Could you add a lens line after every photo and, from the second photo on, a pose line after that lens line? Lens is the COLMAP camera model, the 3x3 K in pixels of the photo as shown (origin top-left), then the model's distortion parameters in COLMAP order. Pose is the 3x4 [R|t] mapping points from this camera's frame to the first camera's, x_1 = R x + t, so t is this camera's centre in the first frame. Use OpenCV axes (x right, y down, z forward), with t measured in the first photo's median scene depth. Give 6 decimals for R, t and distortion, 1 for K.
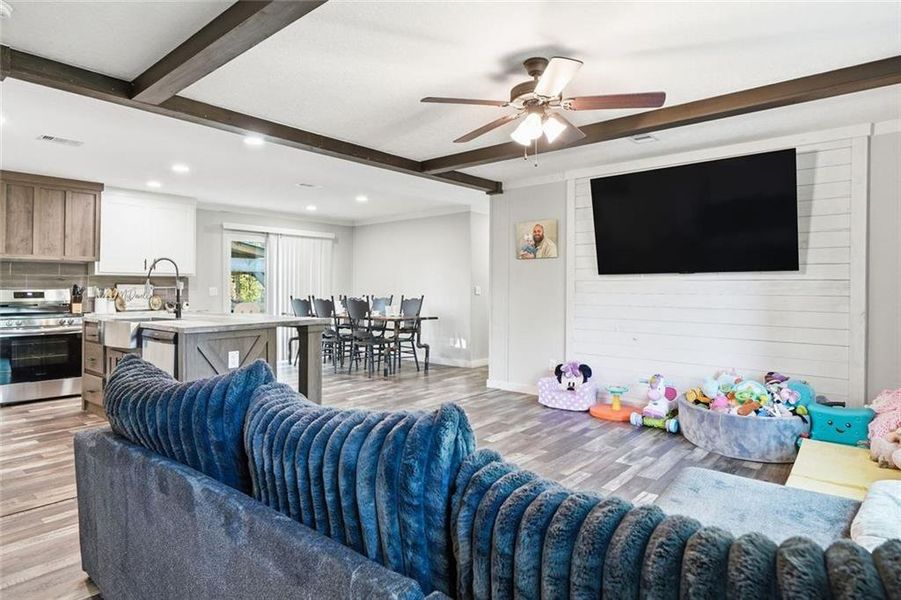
lens RADIAL K [[505.3, 0, 437.0], [0, 505.3, 288.0], [0, 0, 1]] dist [0.008432, 0.000845]
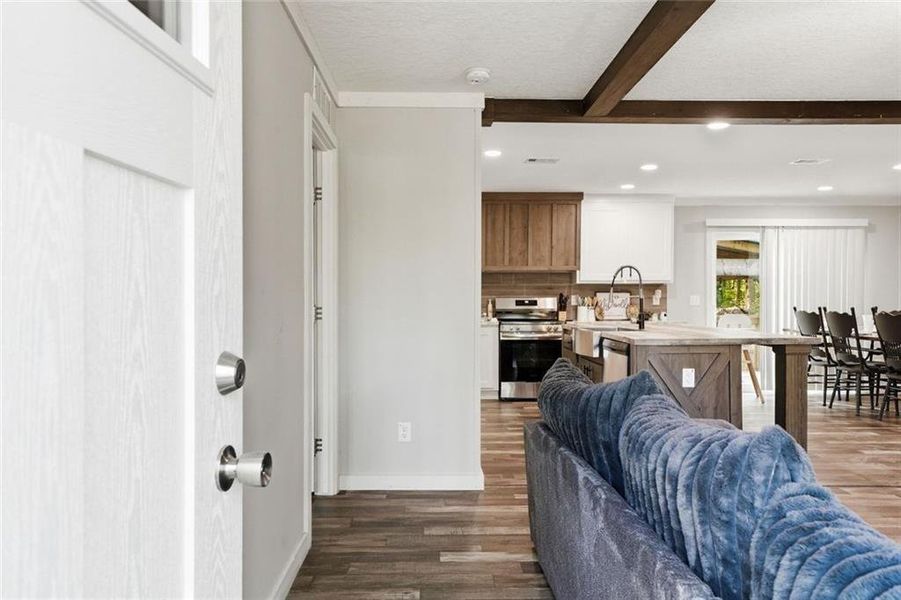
lens RADIAL K [[641.1, 0, 450.5], [0, 641.1, 300.0], [0, 0, 1]] dist [-0.000815, -0.000992]
pose [[0.673976, 0.006590, -0.738724, 0.108618], [-0.000904, 0.999967, 0.008096, -0.003315], [0.738753, -0.004789, 0.673960, -0.051644]]
